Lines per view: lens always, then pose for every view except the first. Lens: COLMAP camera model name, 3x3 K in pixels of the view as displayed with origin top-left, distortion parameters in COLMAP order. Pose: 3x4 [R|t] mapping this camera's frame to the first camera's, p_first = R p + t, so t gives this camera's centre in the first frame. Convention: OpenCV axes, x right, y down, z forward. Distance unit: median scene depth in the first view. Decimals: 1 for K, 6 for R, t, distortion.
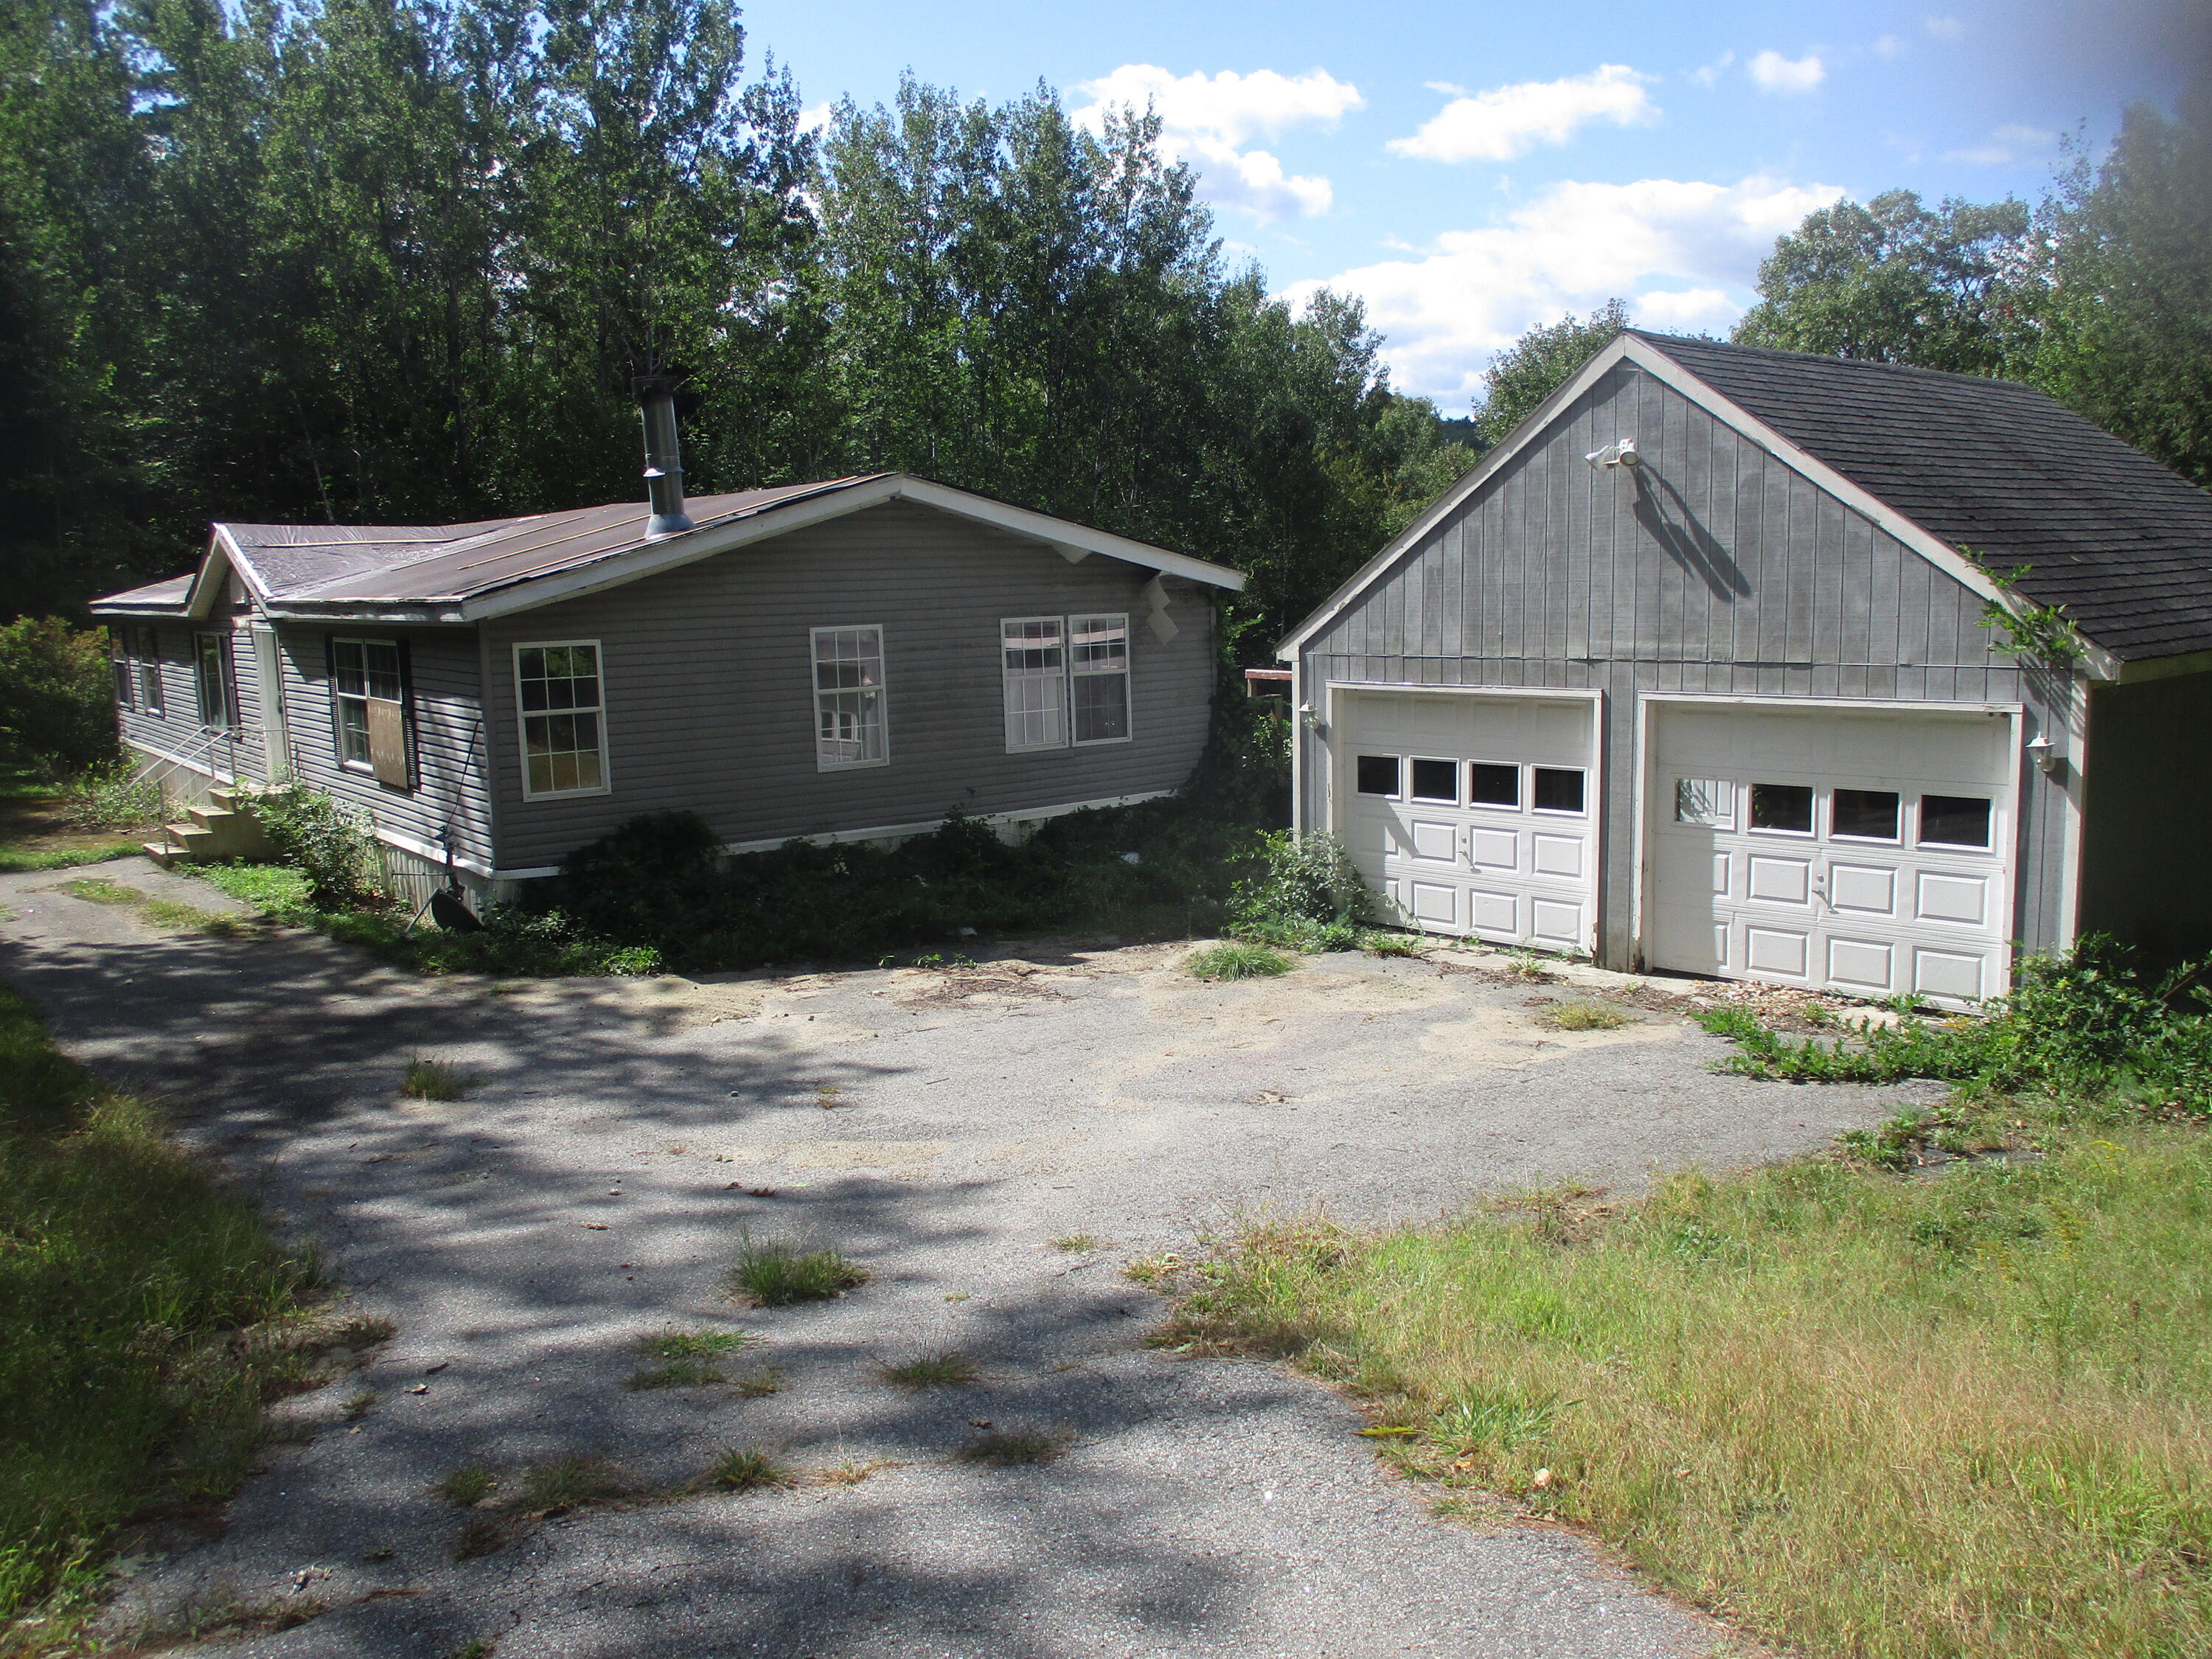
lens RADIAL K [[1942.9, 0, 1106.4], [0, 1942.9, 880.5], [0, 0, 1]] dist [0.058218, -0.151807]
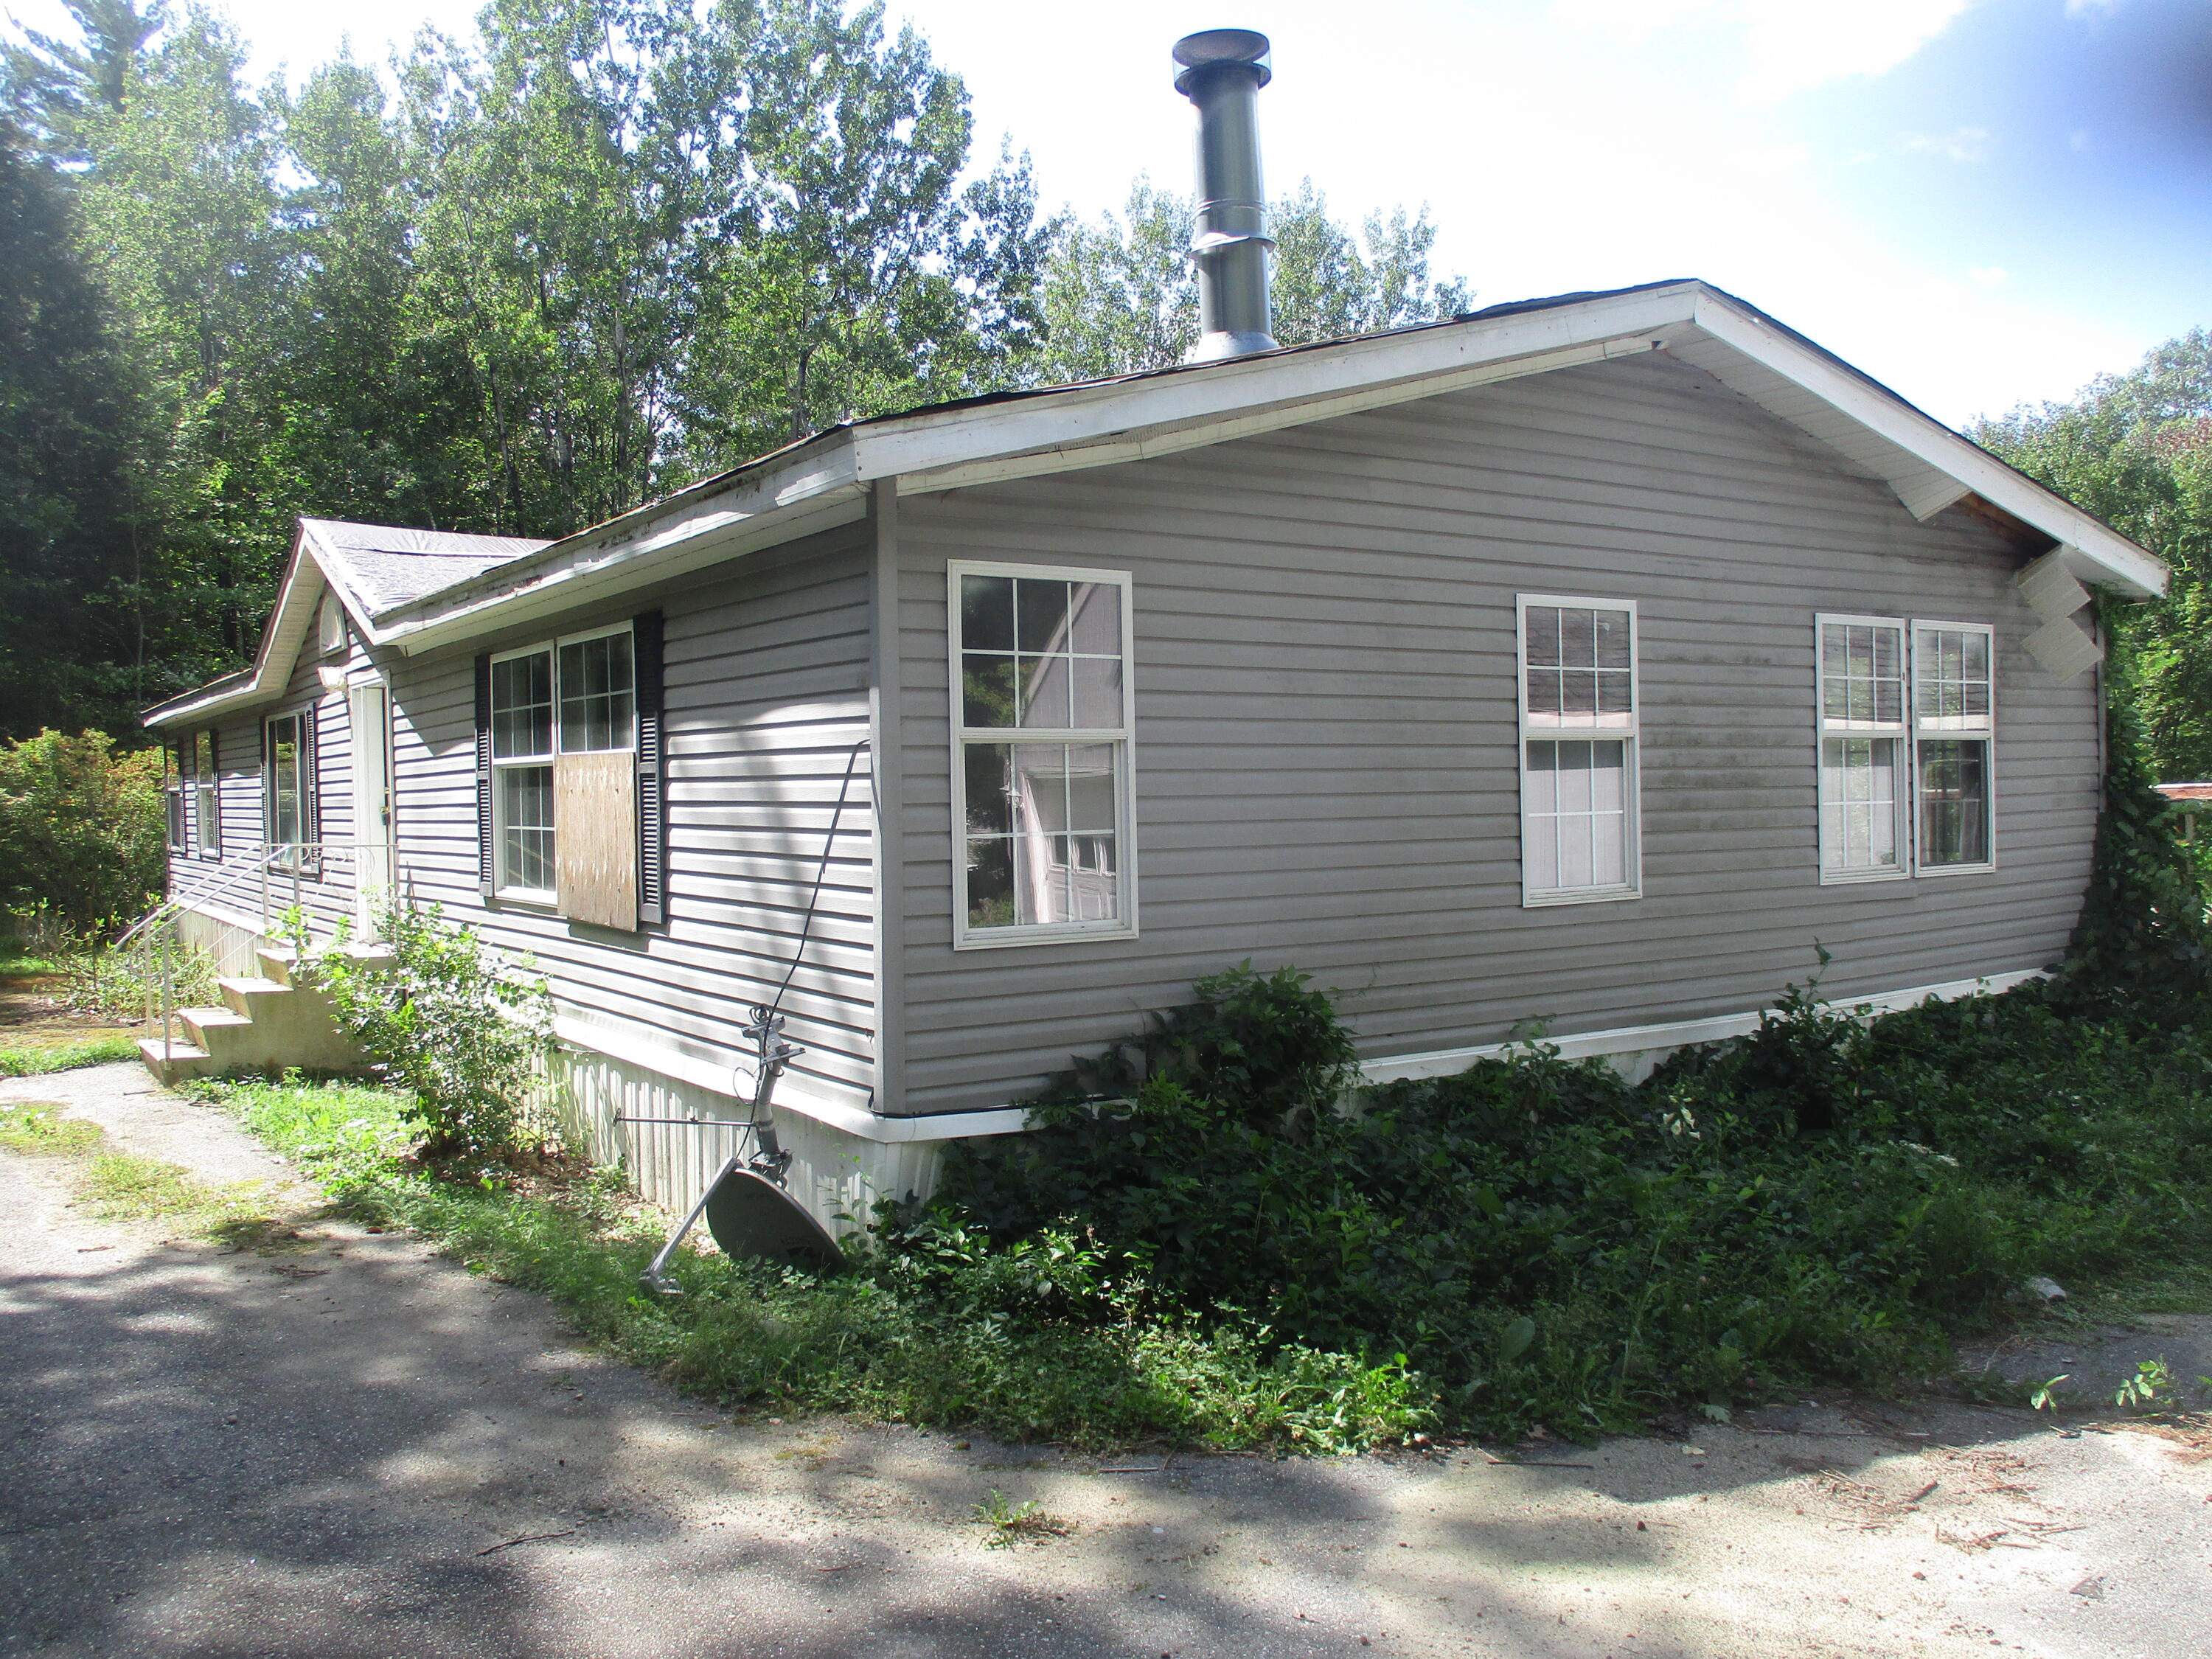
lens RADIAL K [[1850.1, 0, 1113.8], [0, 1850.1, 833.8], [0, 0, 1]] dist [-0.005240, 0.001698]
pose [[0.999534, 0.012961, -0.027631, -0.204764], [-0.016692, 0.990098, -0.139383, -0.008707], [0.025551, 0.139780, 0.989853, 0.494585]]
